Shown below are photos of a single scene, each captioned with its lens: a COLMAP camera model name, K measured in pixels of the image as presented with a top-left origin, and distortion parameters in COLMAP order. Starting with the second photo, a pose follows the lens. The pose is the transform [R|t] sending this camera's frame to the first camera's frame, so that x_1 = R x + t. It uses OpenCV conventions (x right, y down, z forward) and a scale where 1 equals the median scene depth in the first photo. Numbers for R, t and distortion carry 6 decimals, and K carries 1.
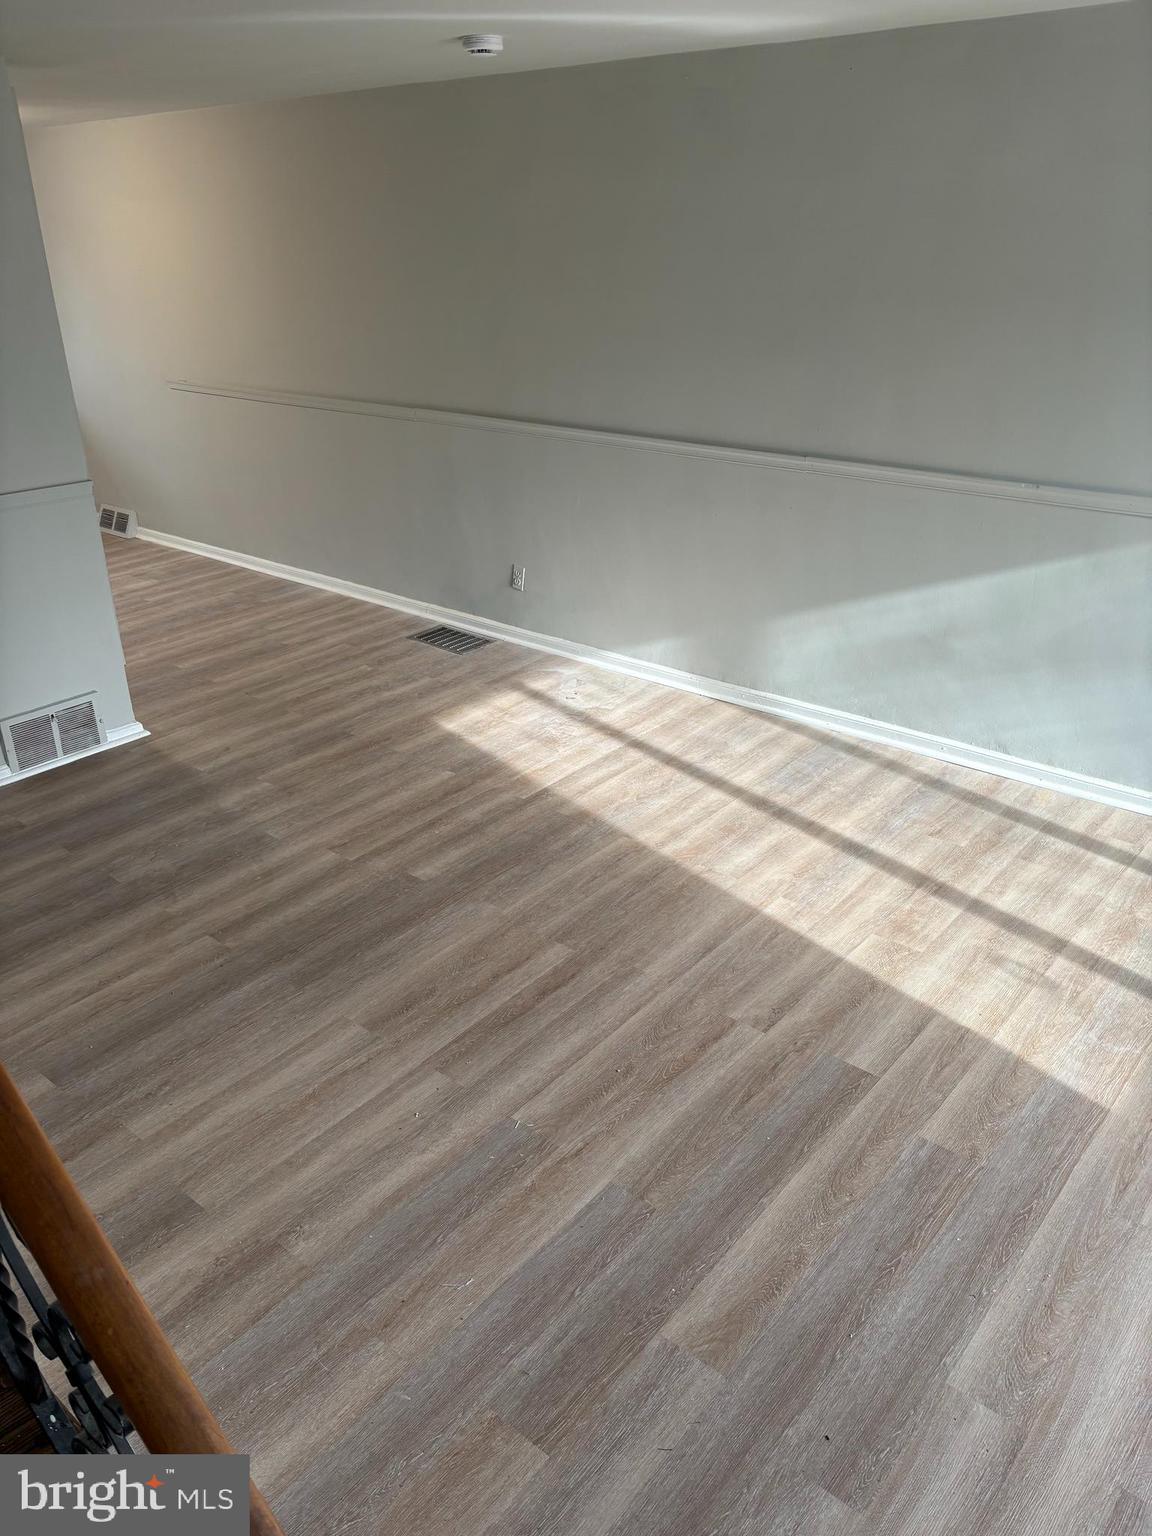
lens RADIAL K [[1156.1, 0, 576.2], [0, 1156.1, 767.6], [0, 0, 1]] dist [0.005969, -0.004472]
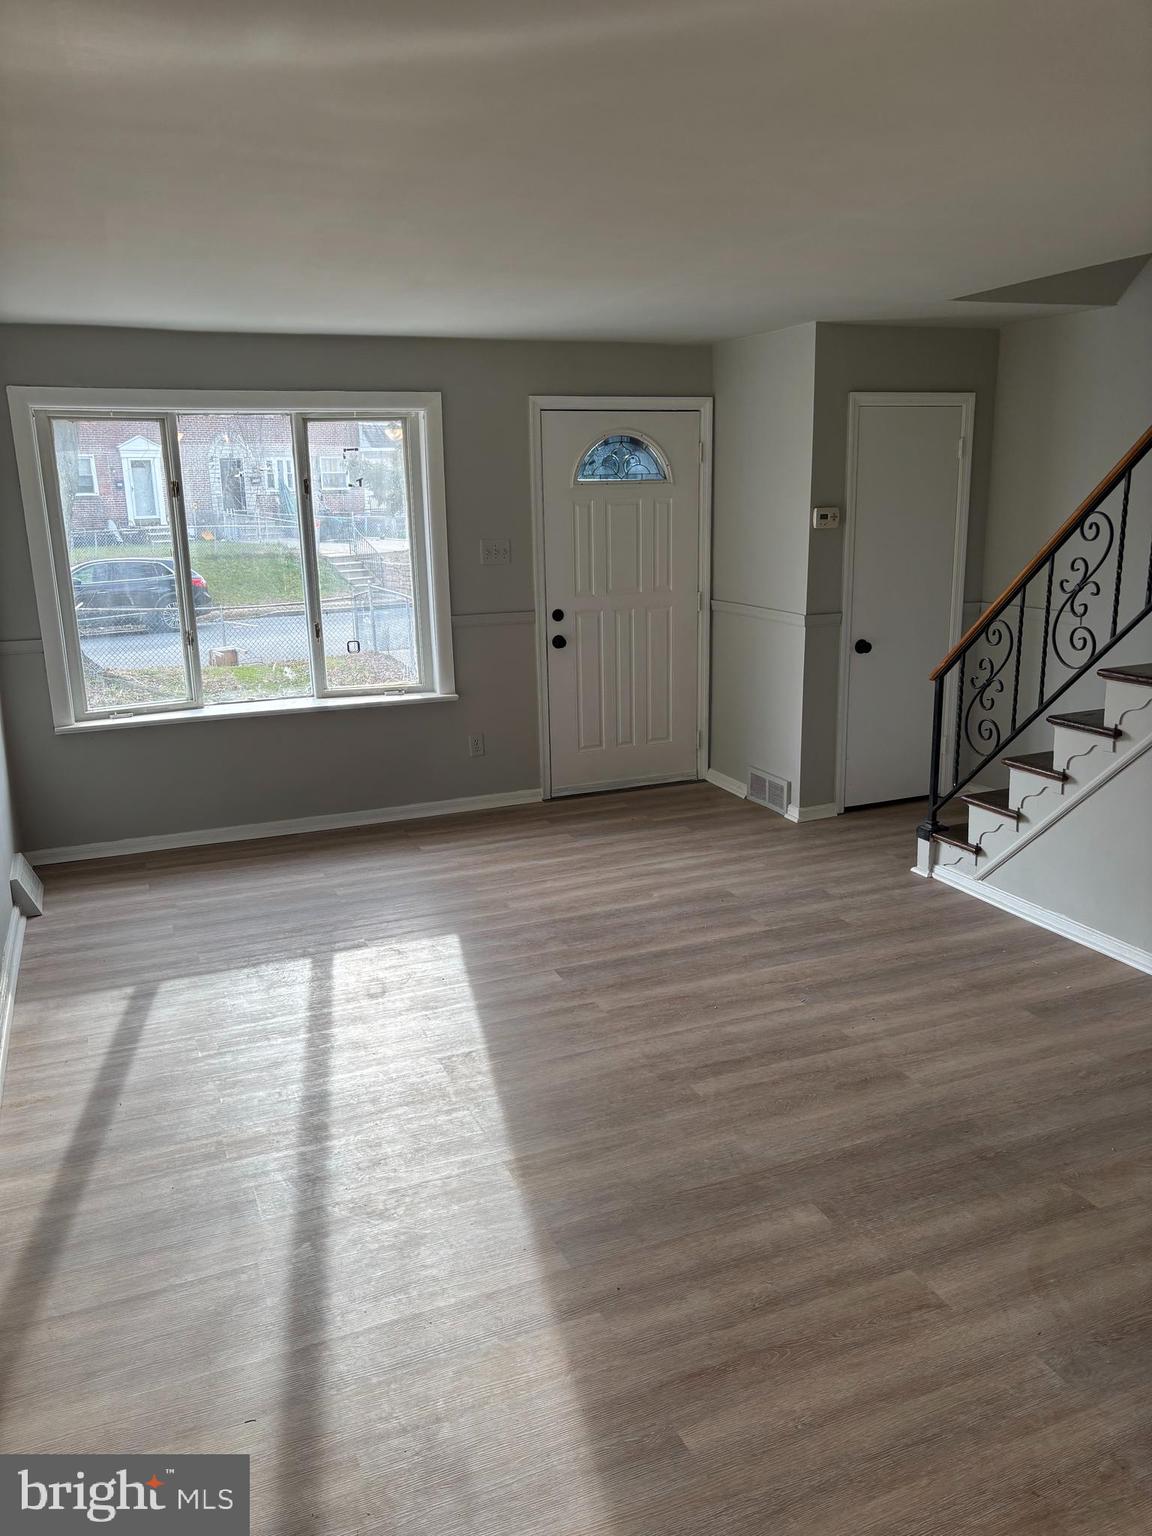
lens RADIAL K [[1156.1, 0, 574.7], [0, 1156.1, 768.9], [0, 0, 1]] dist [0.005969, -0.004472]
pose [[-0.888160, -0.076925, 0.453049, -0.359480], [0.228466, 0.781493, 0.580579, -0.684553], [-0.398716, 0.619153, -0.676517, 1.602175]]
